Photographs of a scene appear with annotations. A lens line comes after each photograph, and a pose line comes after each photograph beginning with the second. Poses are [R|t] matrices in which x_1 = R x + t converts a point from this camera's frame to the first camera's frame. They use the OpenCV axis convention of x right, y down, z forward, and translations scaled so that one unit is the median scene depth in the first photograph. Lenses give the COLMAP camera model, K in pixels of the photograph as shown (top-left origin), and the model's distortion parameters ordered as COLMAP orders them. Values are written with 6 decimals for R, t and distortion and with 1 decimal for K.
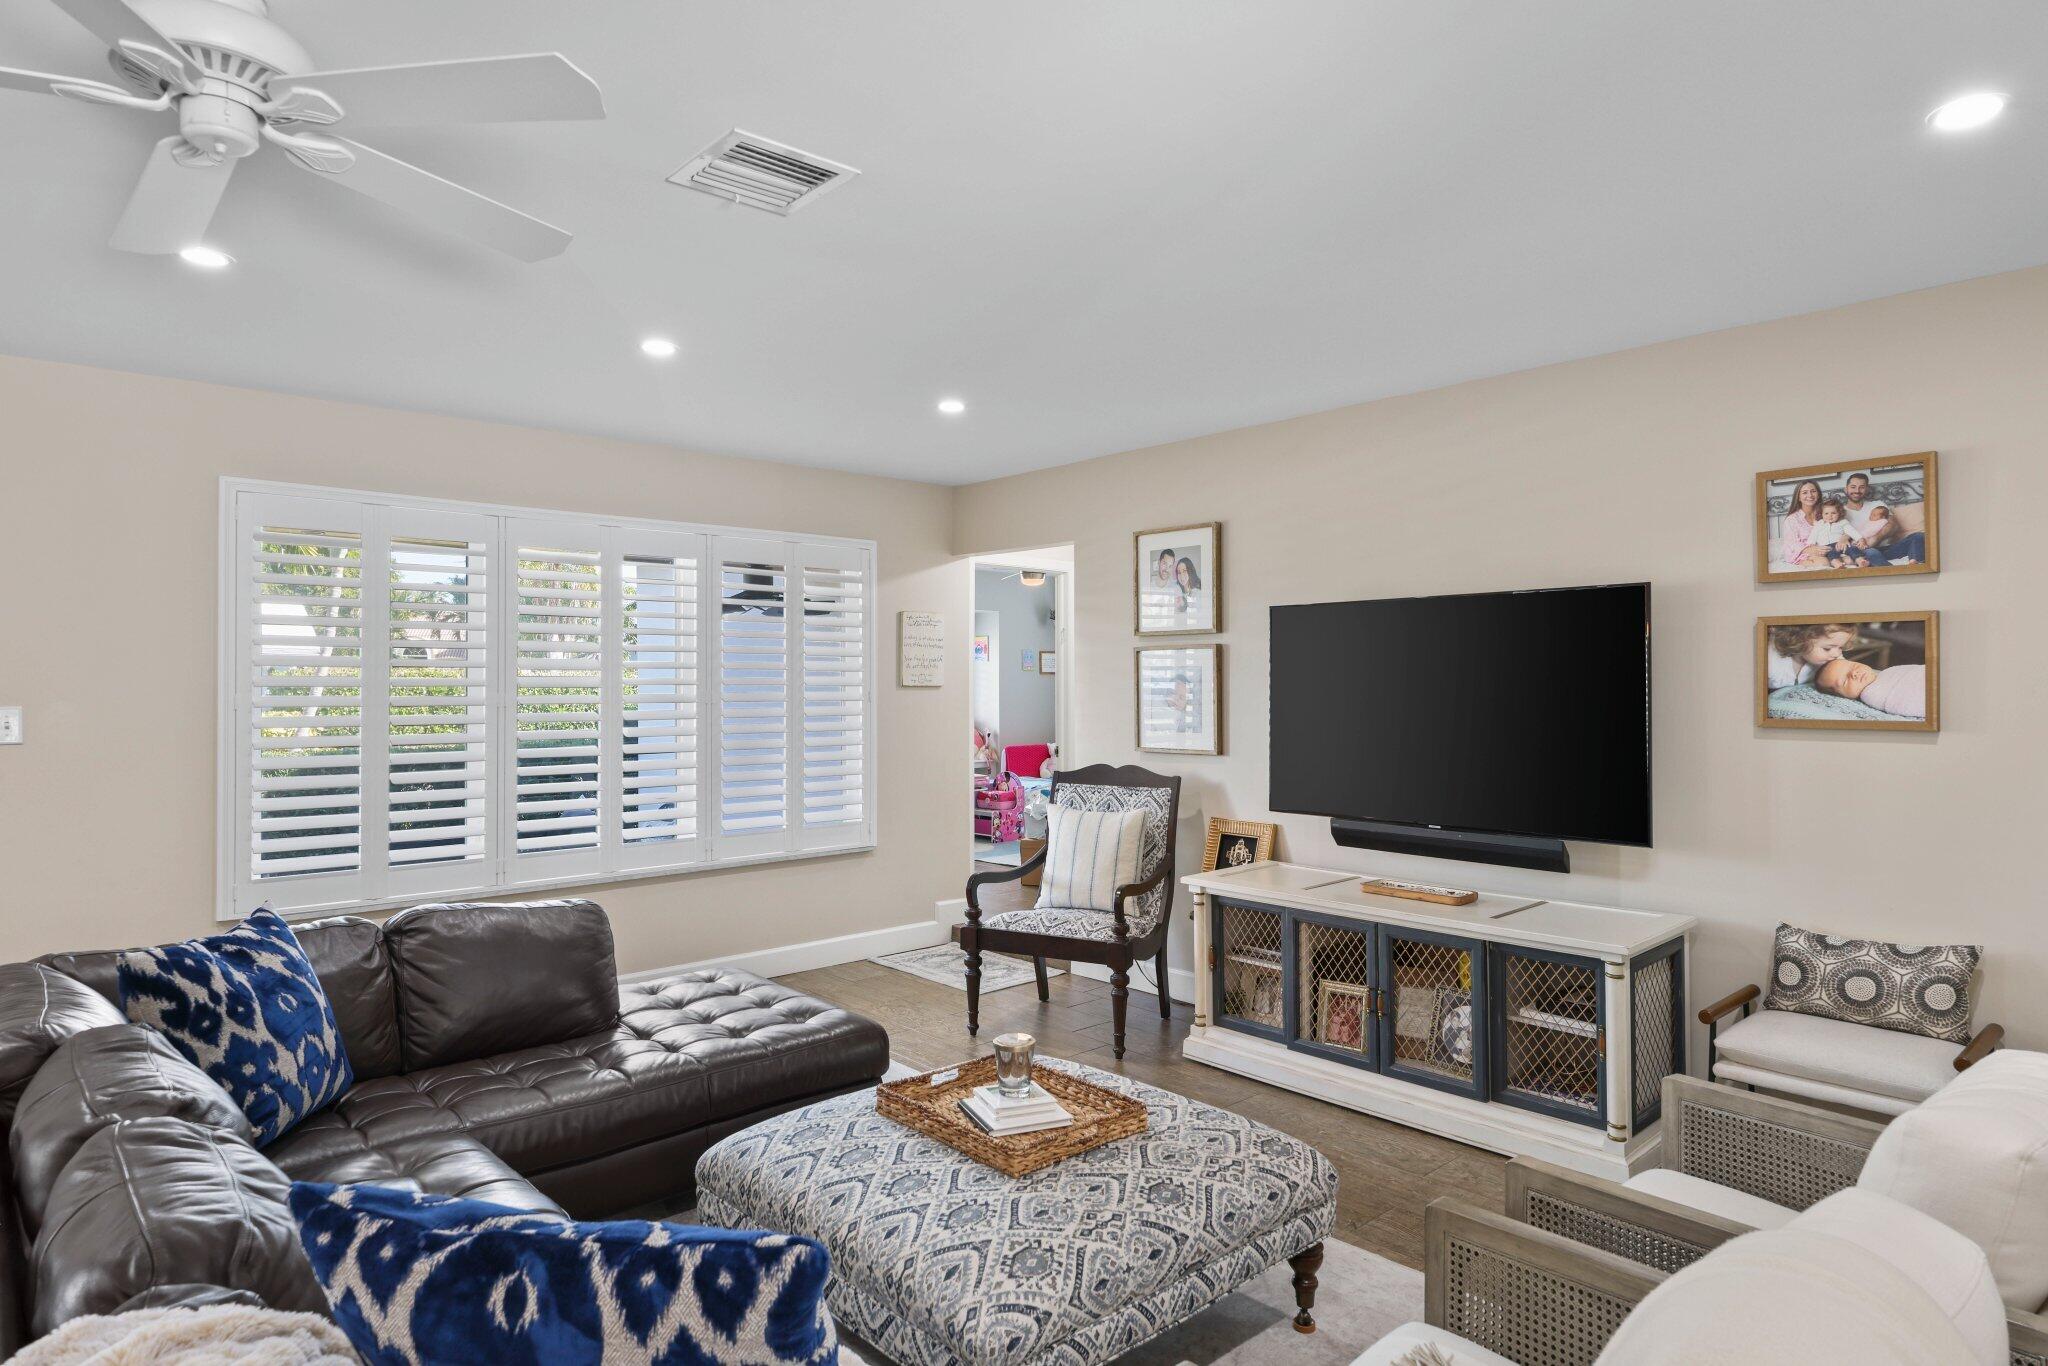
lens RADIAL K [[1149.9, 0, 1024.0], [0, 1149.9, 683.0], [0, 0, 1]] dist [0.000325, -0.000092]
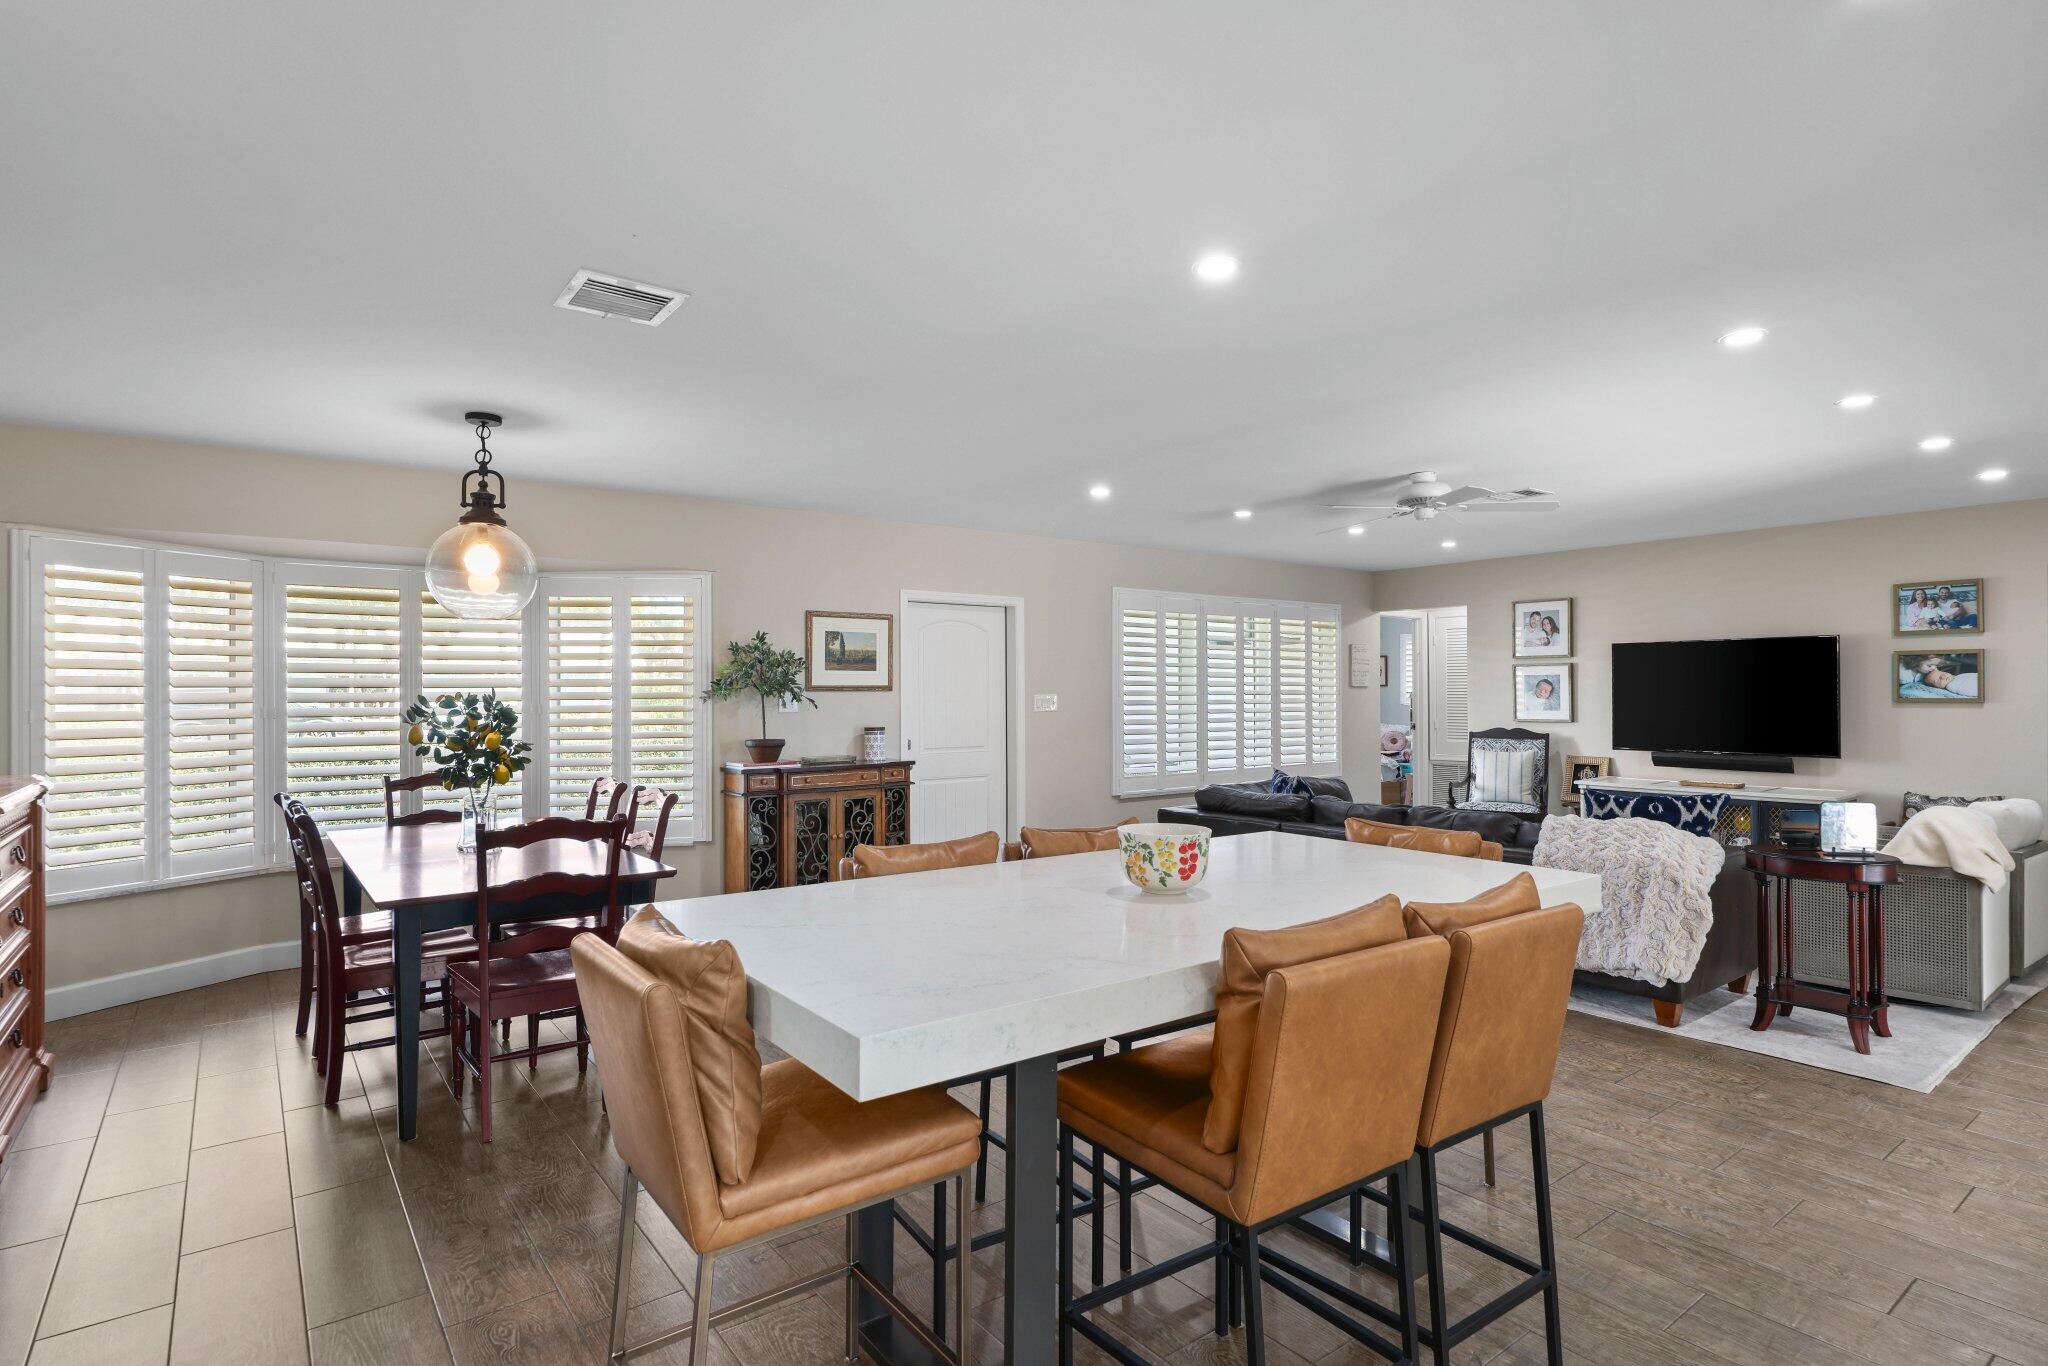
lens RADIAL K [[1021.2, 0, 1019.6], [0, 1021.2, 690.6], [0, 0, 1]] dist [-0.000678, -0.000391]
pose [[0.995872, -0.001555, -0.090757, -0.819353], [0.001523, 0.999999, -0.000419, 0.015205], [0.090758, 0.000279, 0.995873, -1.052380]]
